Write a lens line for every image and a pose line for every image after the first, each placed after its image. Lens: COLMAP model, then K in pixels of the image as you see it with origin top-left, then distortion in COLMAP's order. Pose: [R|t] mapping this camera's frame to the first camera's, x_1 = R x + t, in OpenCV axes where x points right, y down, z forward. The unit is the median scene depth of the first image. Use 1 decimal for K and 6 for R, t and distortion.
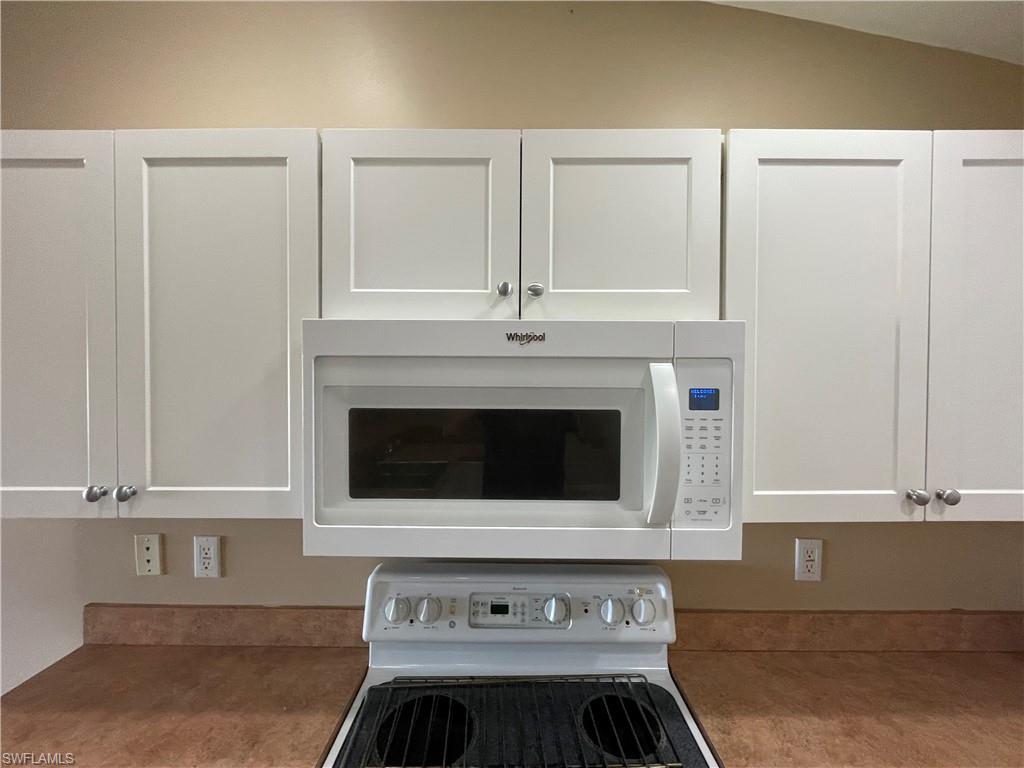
lens RADIAL K [[412.9, 0, 509.3], [0, 412.9, 381.7], [0, 0, 1]] dist [-0.004093, 0.000231]
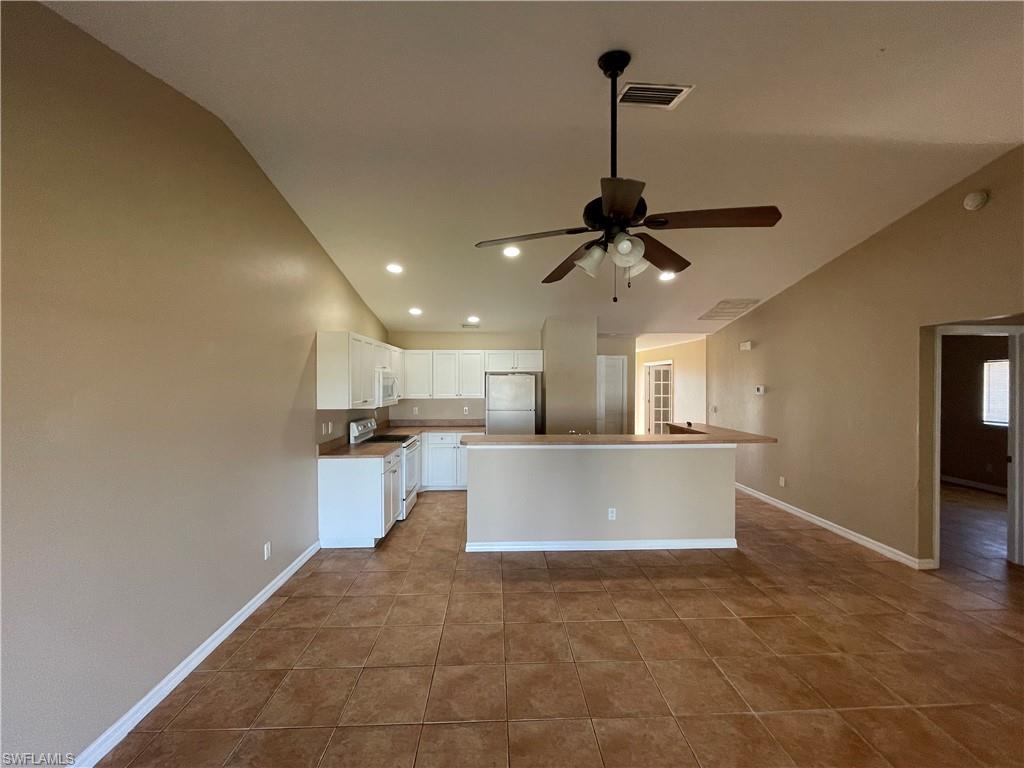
lens RADIAL K [[412.9, 0, 513.2], [0, 412.9, 384.3], [0, 0, 1]] dist [-0.004093, 0.000231]
pose [[-0.042781, -0.009871, 0.999036, -6.747927], [0.015848, 0.999819, 0.010558, 0.016797], [-0.998959, 0.016285, -0.042616, -0.757764]]
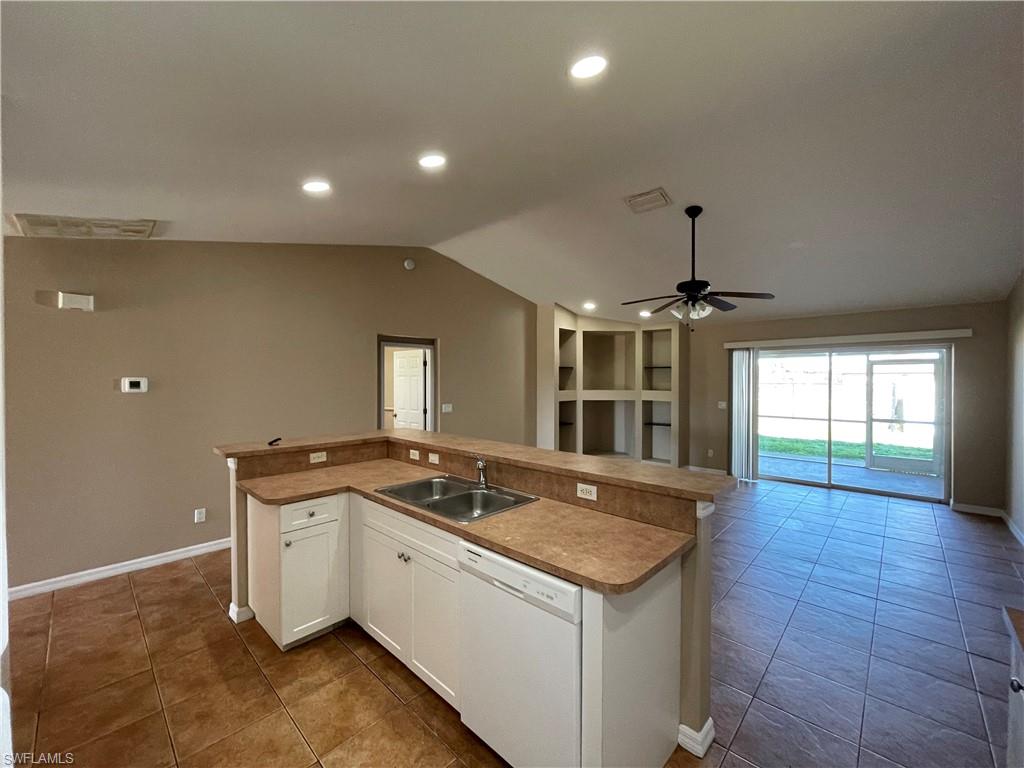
lens RADIAL K [[412.9, 0, 510.6], [0, 412.9, 384.1], [0, 0, 1]] dist [-0.004093, 0.000231]
pose [[-0.688477, 0.005815, -0.725235, 0.829583], [-0.013508, 0.999692, 0.020839, 0.109580], [0.725132, 0.024144, -0.688186, 0.361489]]
